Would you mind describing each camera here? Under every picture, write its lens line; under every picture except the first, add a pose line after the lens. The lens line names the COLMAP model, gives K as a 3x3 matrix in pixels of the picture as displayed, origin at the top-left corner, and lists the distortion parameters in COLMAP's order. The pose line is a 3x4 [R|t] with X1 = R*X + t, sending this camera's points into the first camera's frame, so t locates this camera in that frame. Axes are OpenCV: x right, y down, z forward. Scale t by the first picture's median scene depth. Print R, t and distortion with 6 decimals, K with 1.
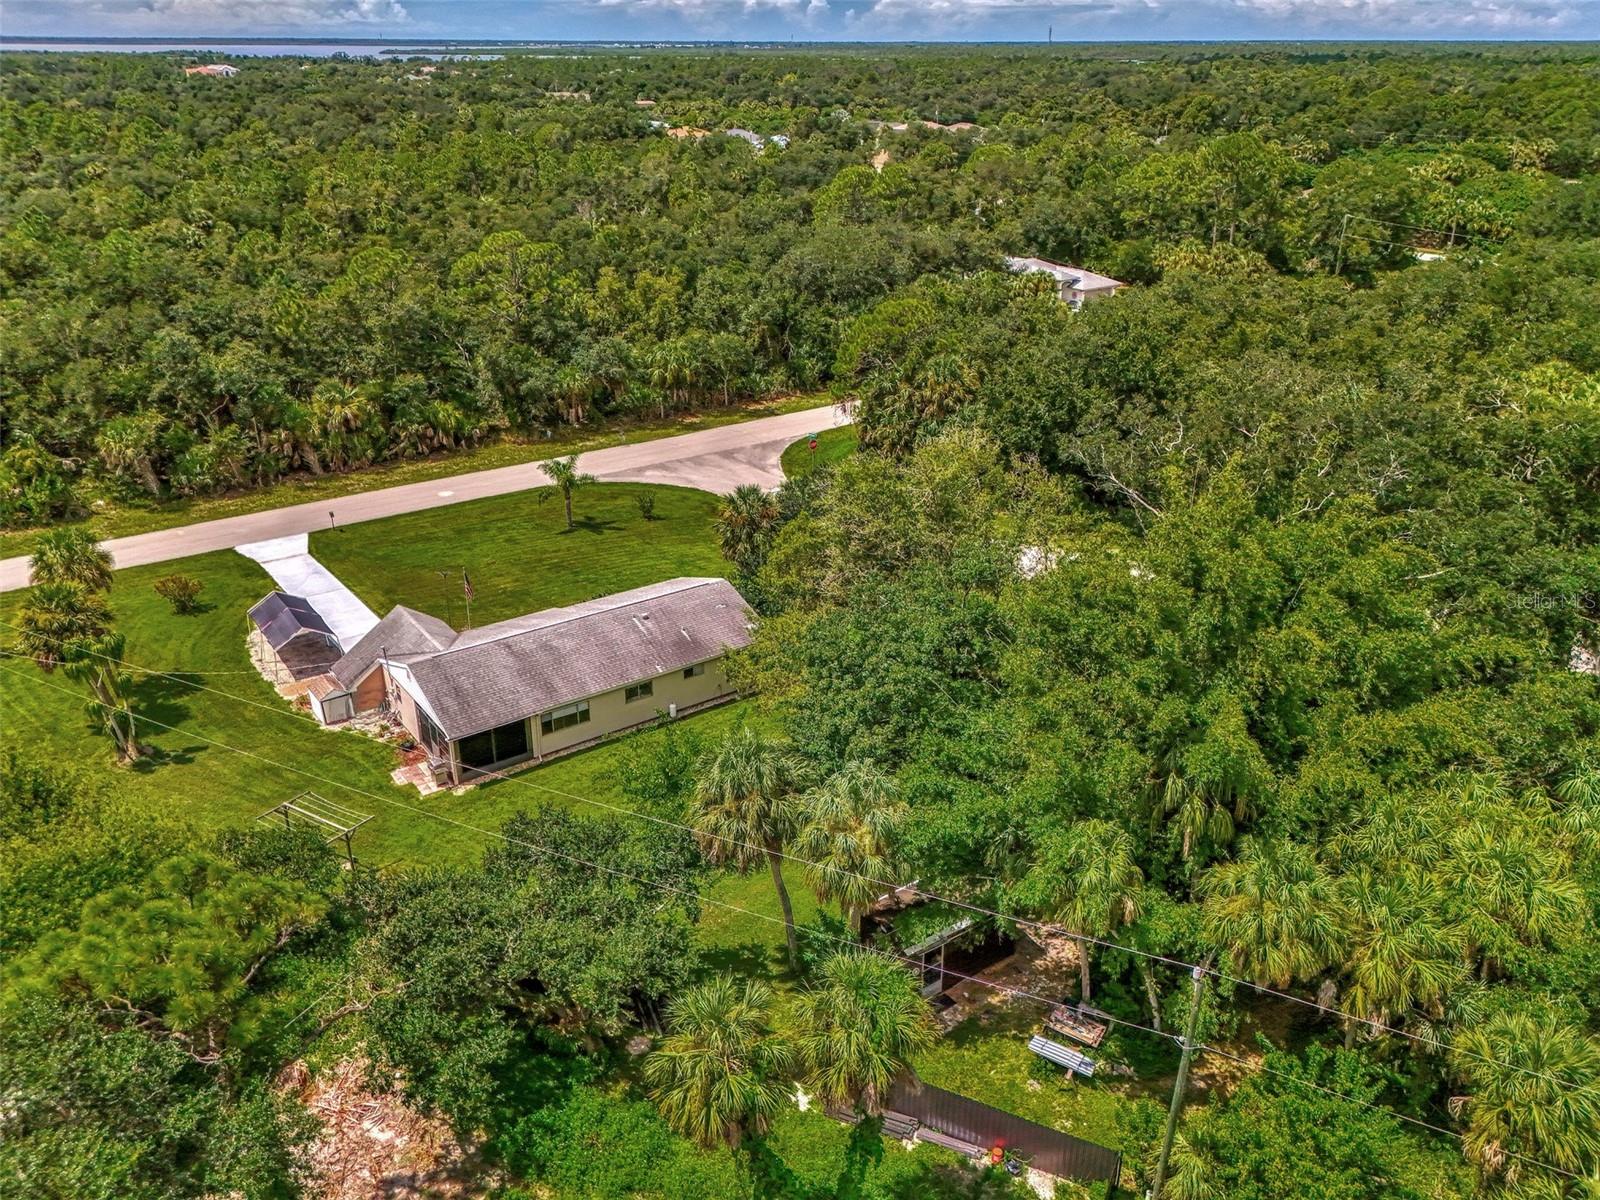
lens RADIAL K [[1181.8, 0, 811.1], [0, 1181.8, 607.7], [0, 0, 1]] dist [0.044887, -0.036993]
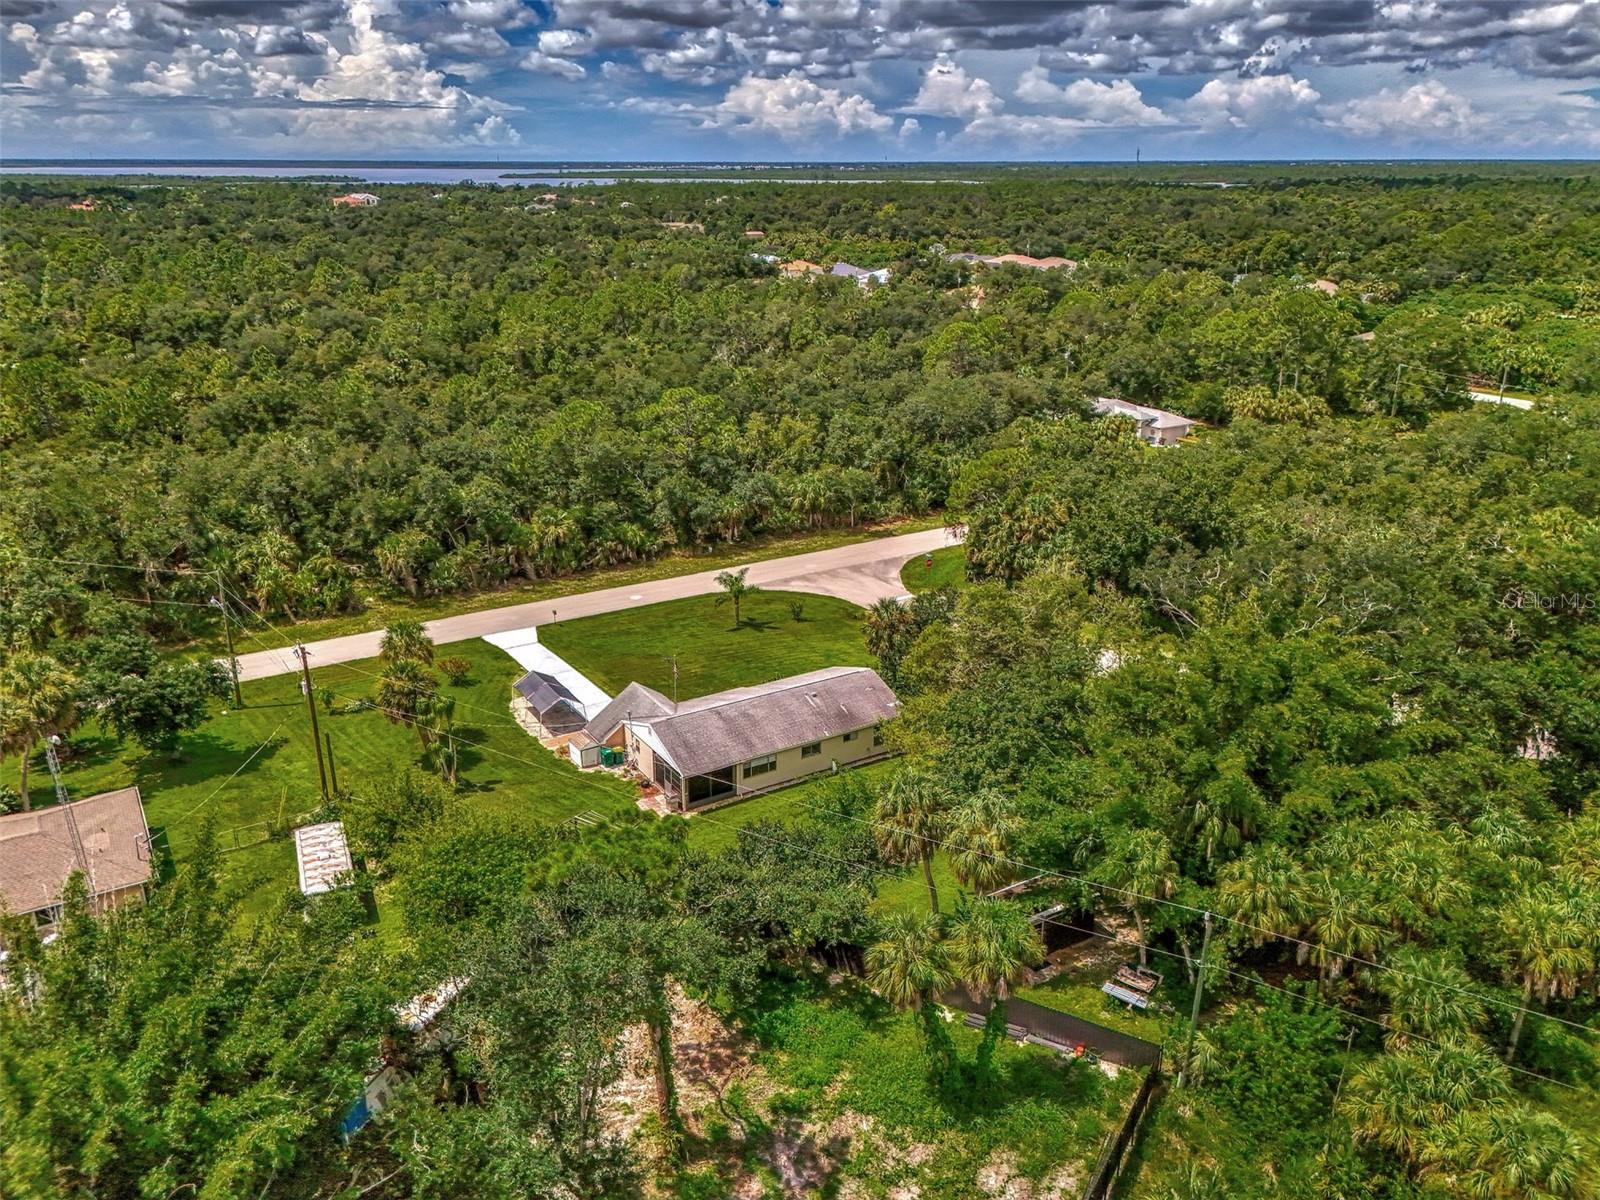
lens RADIAL K [[1253.5, 0, 791.1], [0, 1253.5, 603.2], [0, 0, 1]] dist [0.055400, -0.055730]
pose [[0.997187, 0.021994, -0.071654, -0.056111], [-0.028093, 0.995963, -0.085251, 0.021087], [0.069490, 0.087024, 0.993780, -0.349886]]
